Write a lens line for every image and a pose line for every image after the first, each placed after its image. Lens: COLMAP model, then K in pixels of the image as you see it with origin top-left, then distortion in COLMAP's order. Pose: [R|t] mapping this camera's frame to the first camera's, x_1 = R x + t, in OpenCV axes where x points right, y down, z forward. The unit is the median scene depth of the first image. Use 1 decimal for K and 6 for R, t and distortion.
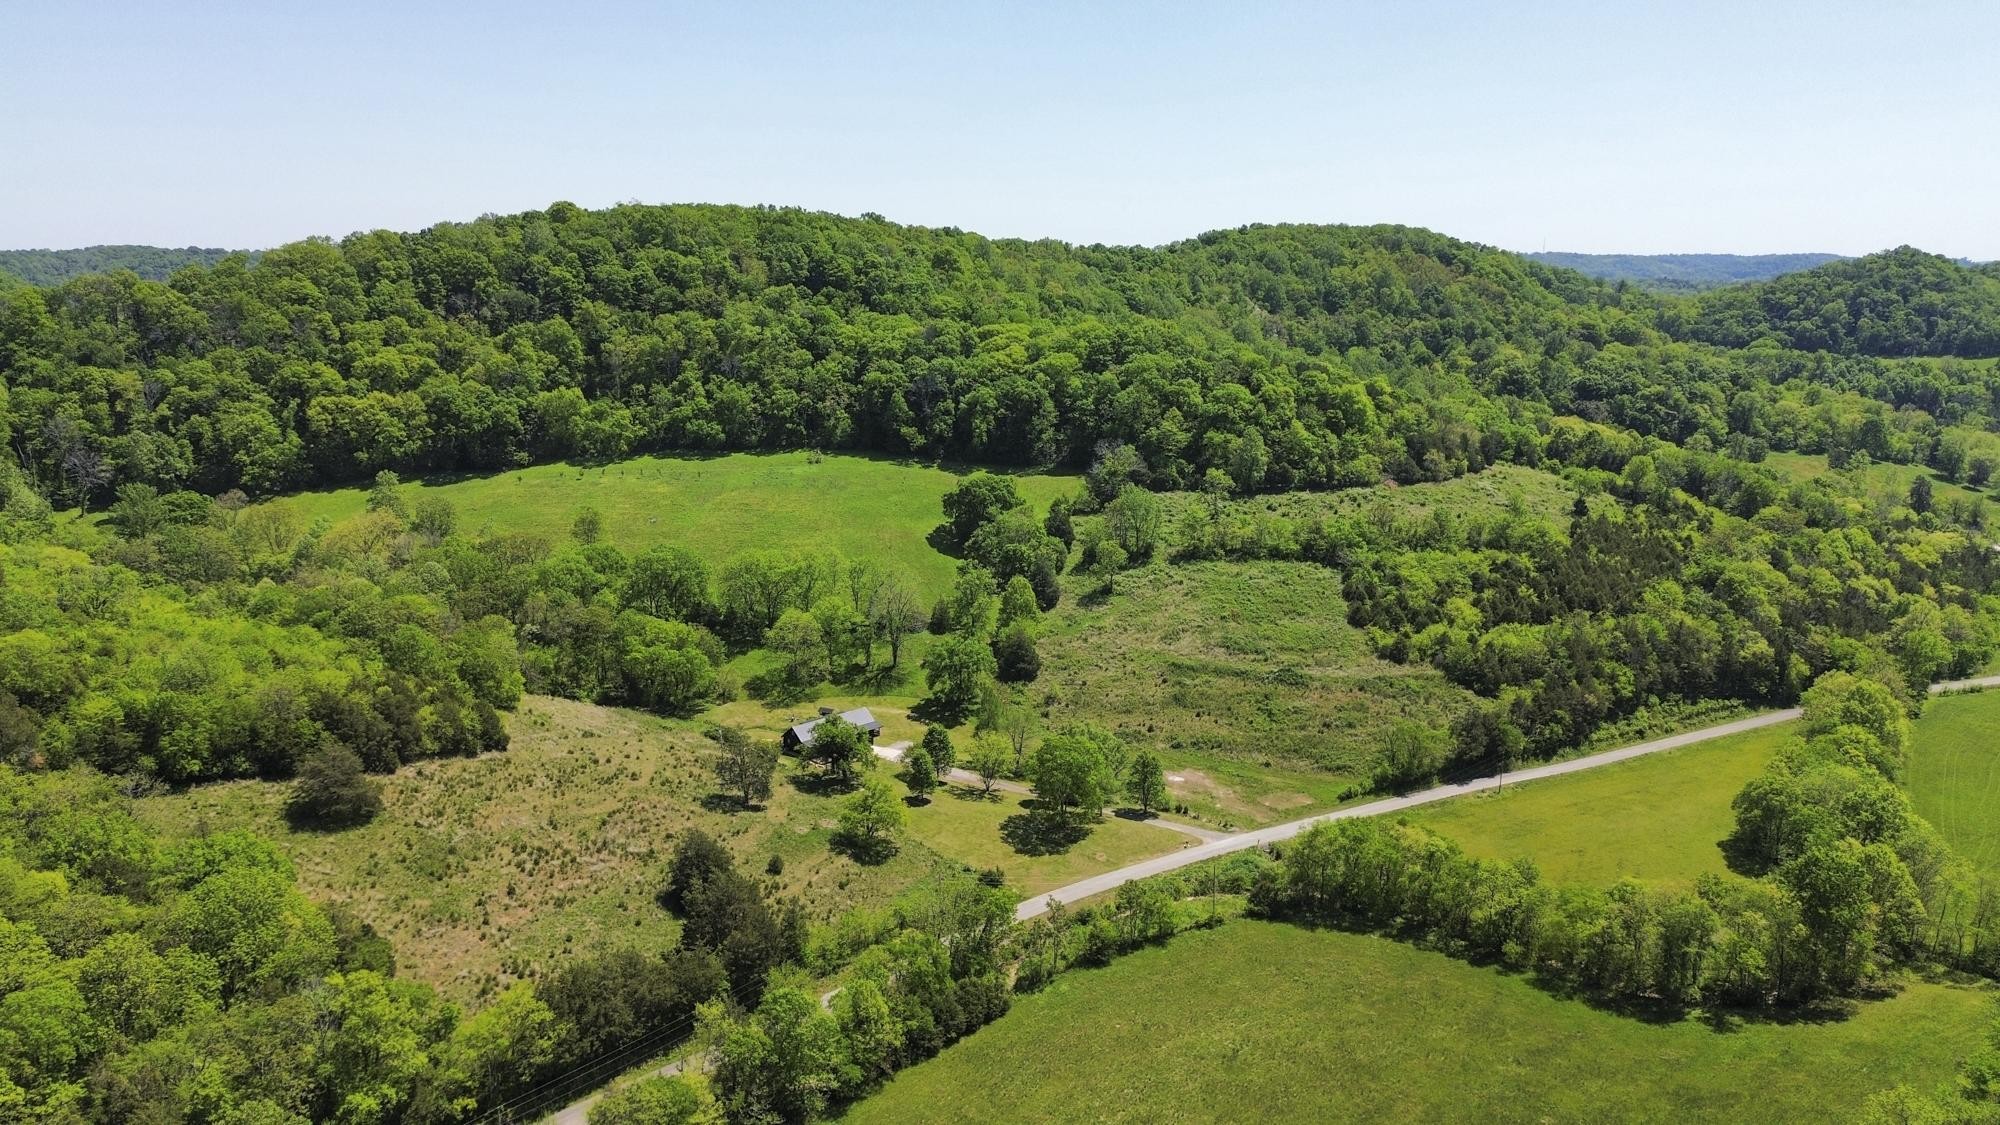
lens RADIAL K [[1431.2, 0, 985.2], [0, 1431.2, 567.0], [0, 0, 1]] dist [0.069726, -0.064367]
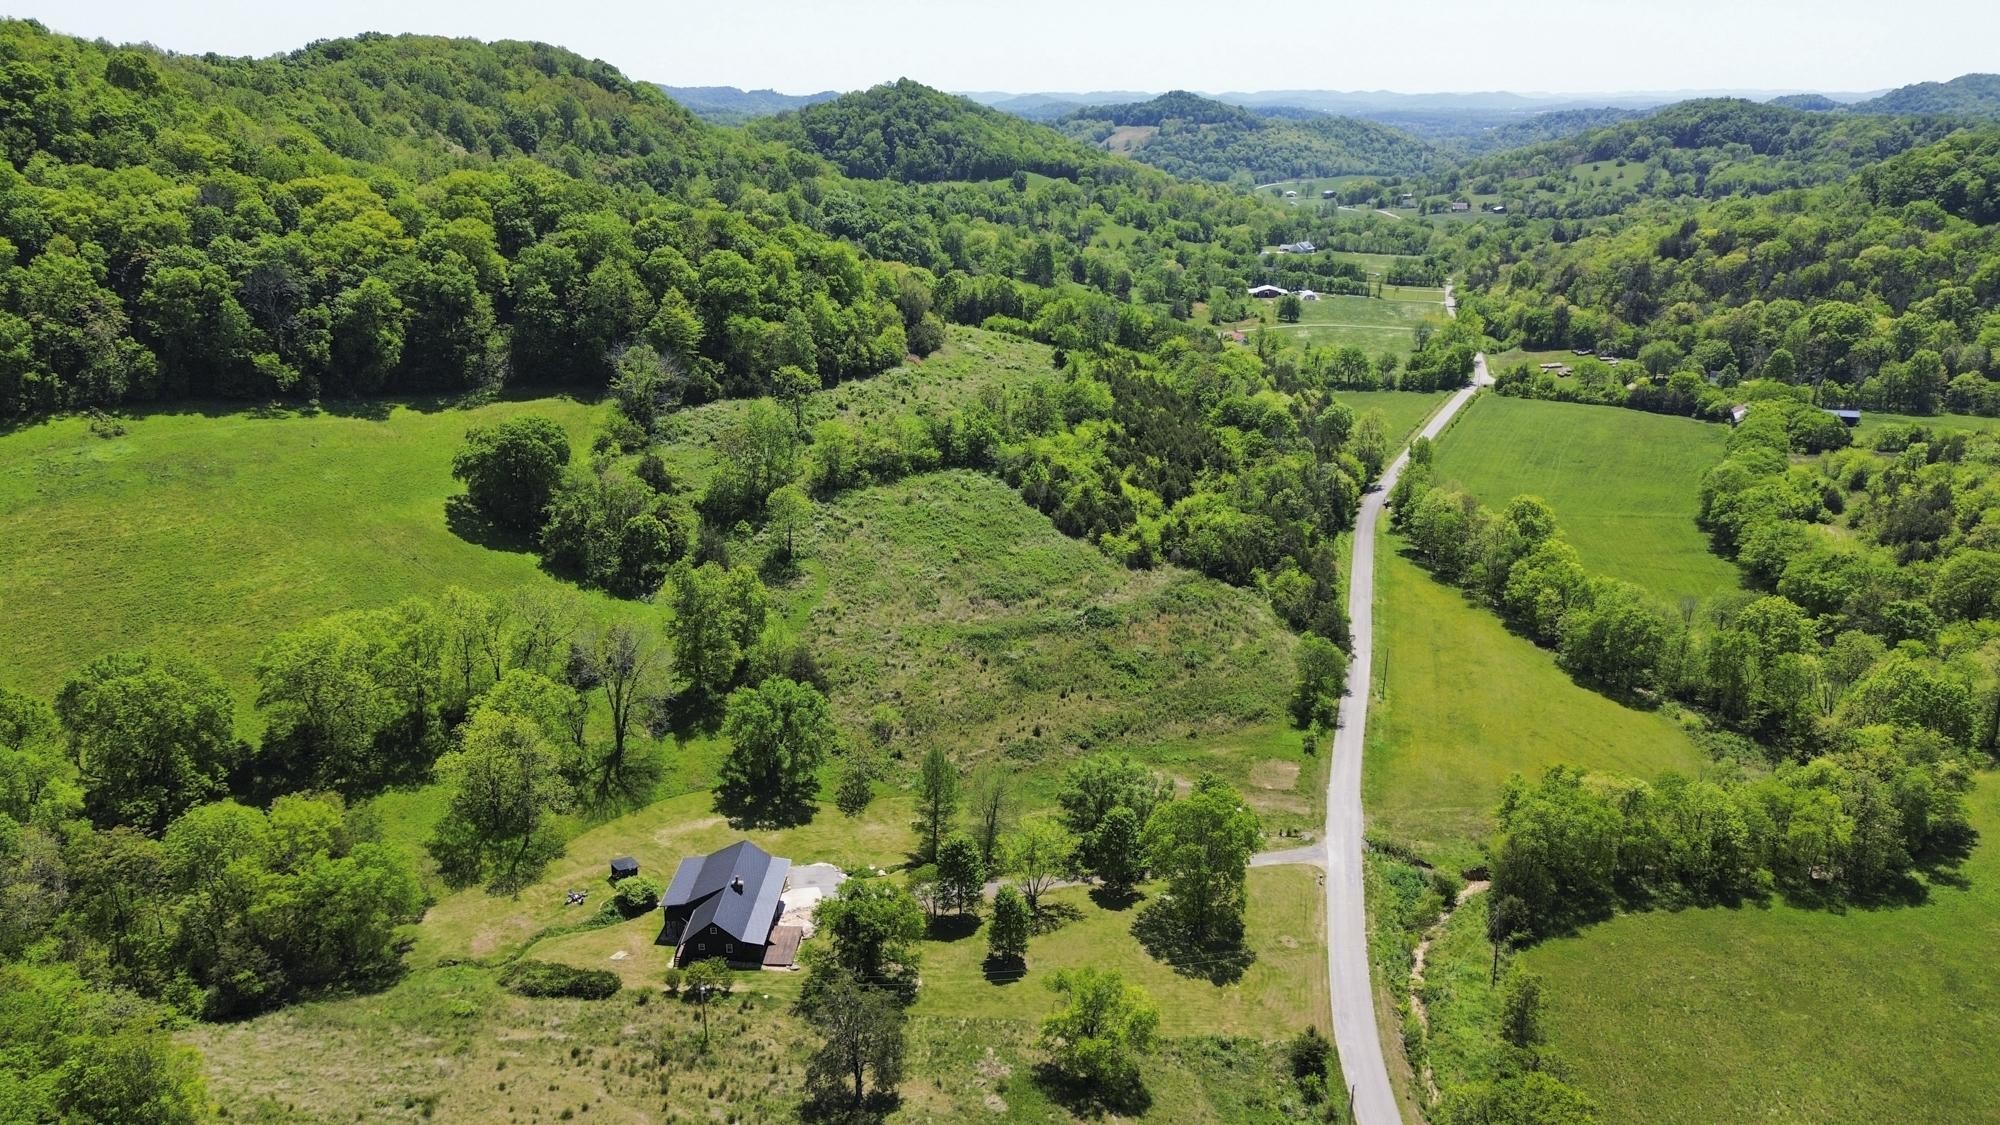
lens RADIAL K [[1431.2, 0, 995.4], [0, 1431.2, 557.2], [0, 0, 1]] dist [0.069726, -0.064367]
pose [[0.719110, -0.211372, 0.661969, -0.256572], [0.140527, 0.977167, 0.159361, -0.067123], [-0.680539, -0.021573, 0.732394, 0.323127]]
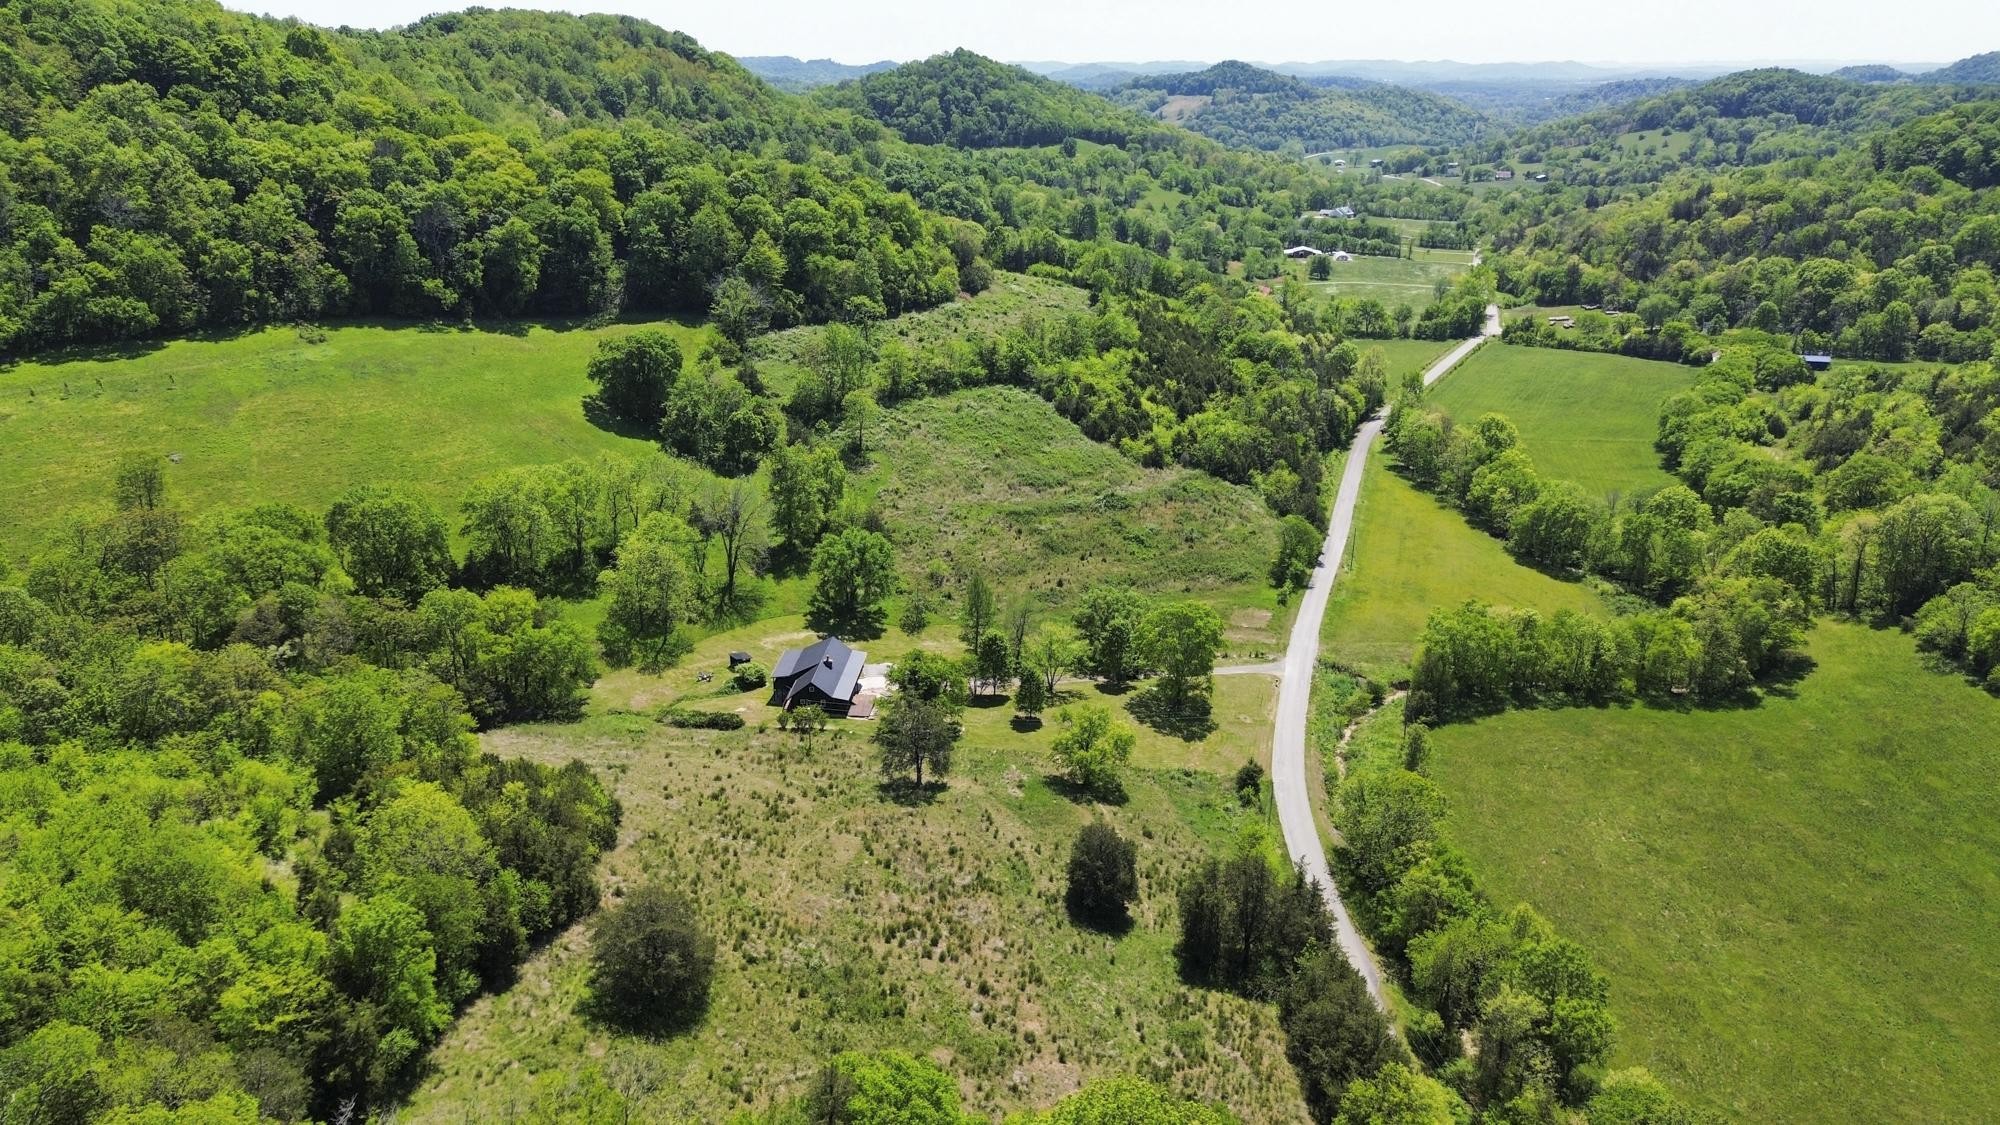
lens RADIAL K [[1431.2, 0, 995.4], [0, 1431.2, 567.5], [0, 0, 1]] dist [0.069726, -0.064367]
pose [[0.744779, -0.218077, 0.630672, -0.339930], [0.133948, 0.974714, 0.178858, -0.046407], [-0.653729, -0.048732, 0.755158, 0.227072]]
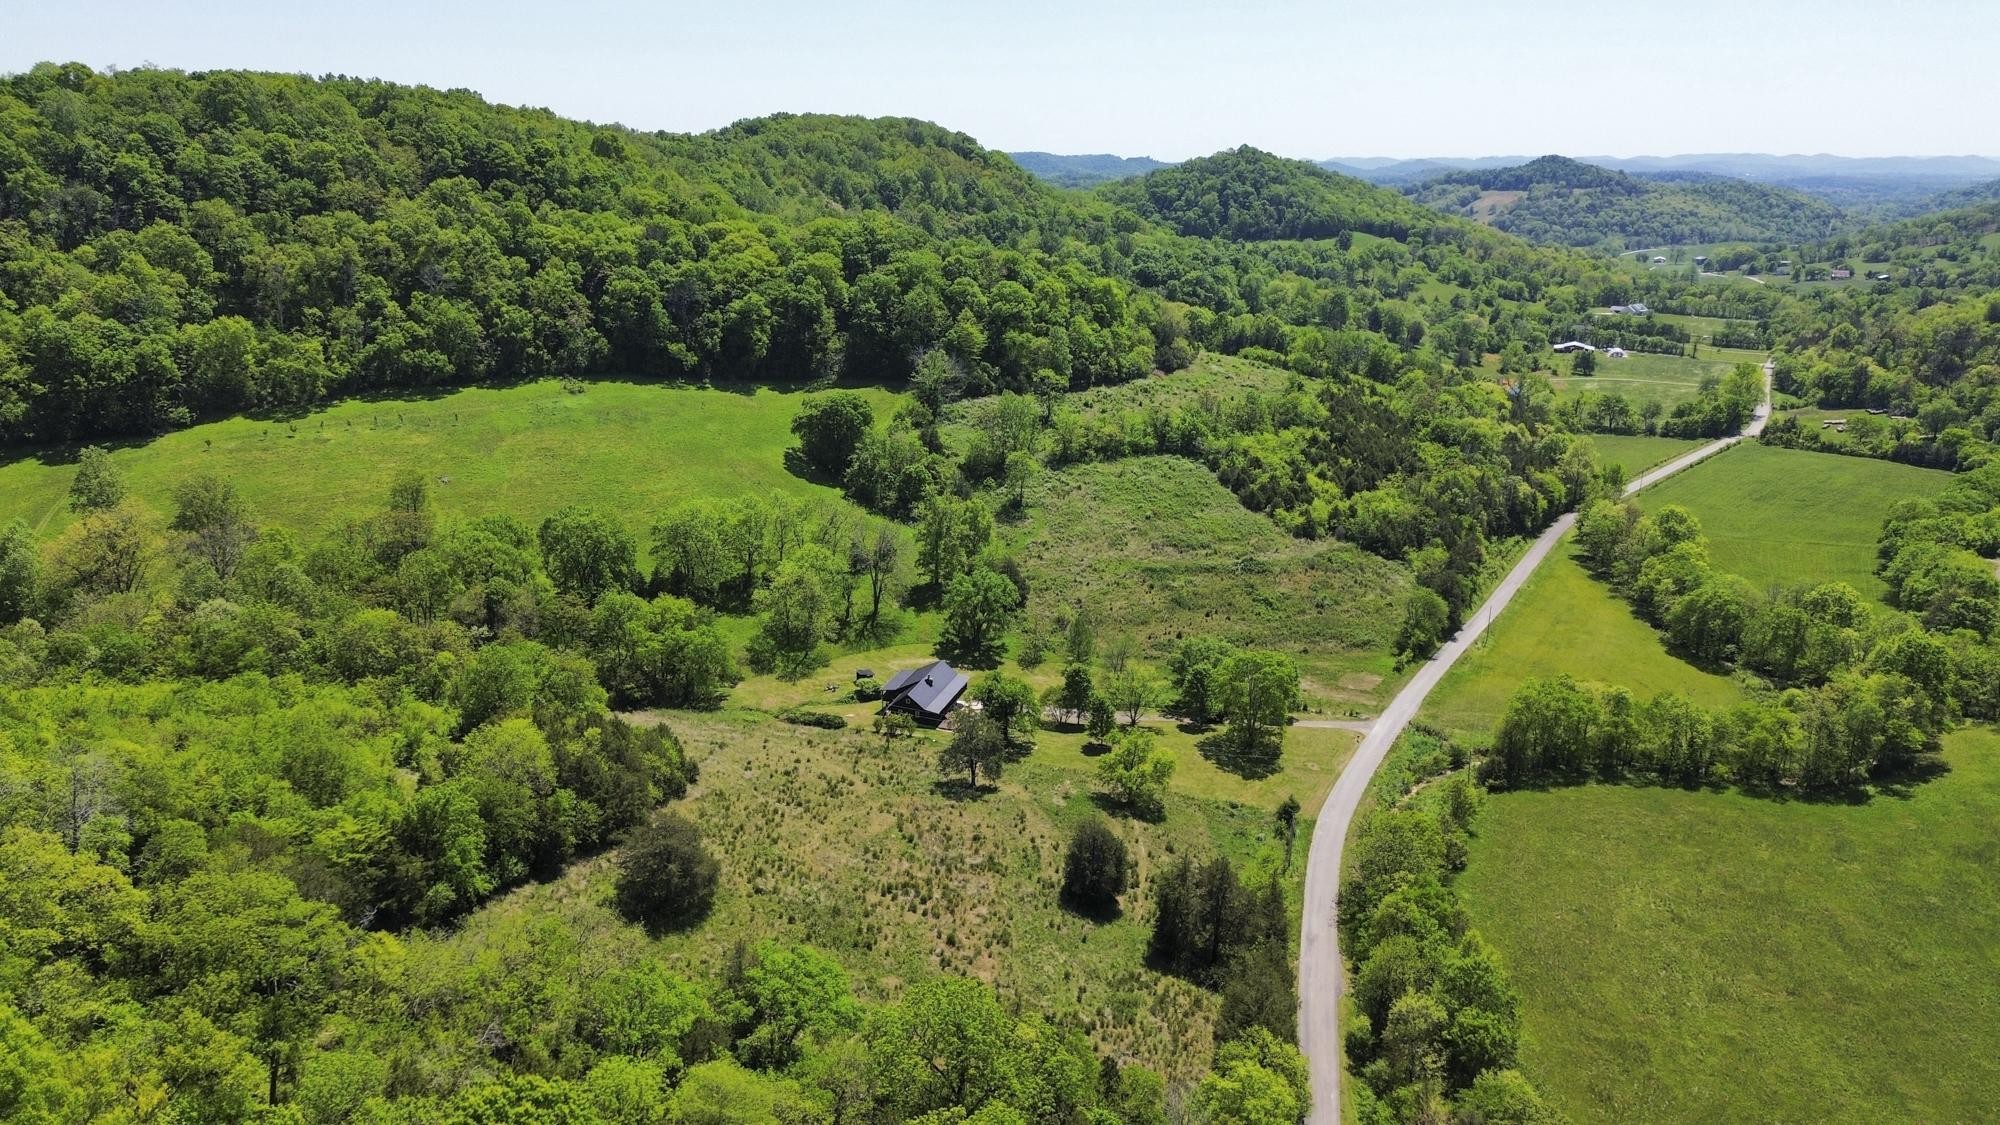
lens RADIAL K [[1431.2, 0, 989.1], [0, 1431.2, 569.5], [0, 0, 1]] dist [0.069726, -0.064367]
pose [[0.873149, -0.131752, 0.469310, -0.312141], [0.098087, 0.990575, 0.095599, -0.026746], [-0.477483, -0.037439, 0.877843, 0.136915]]
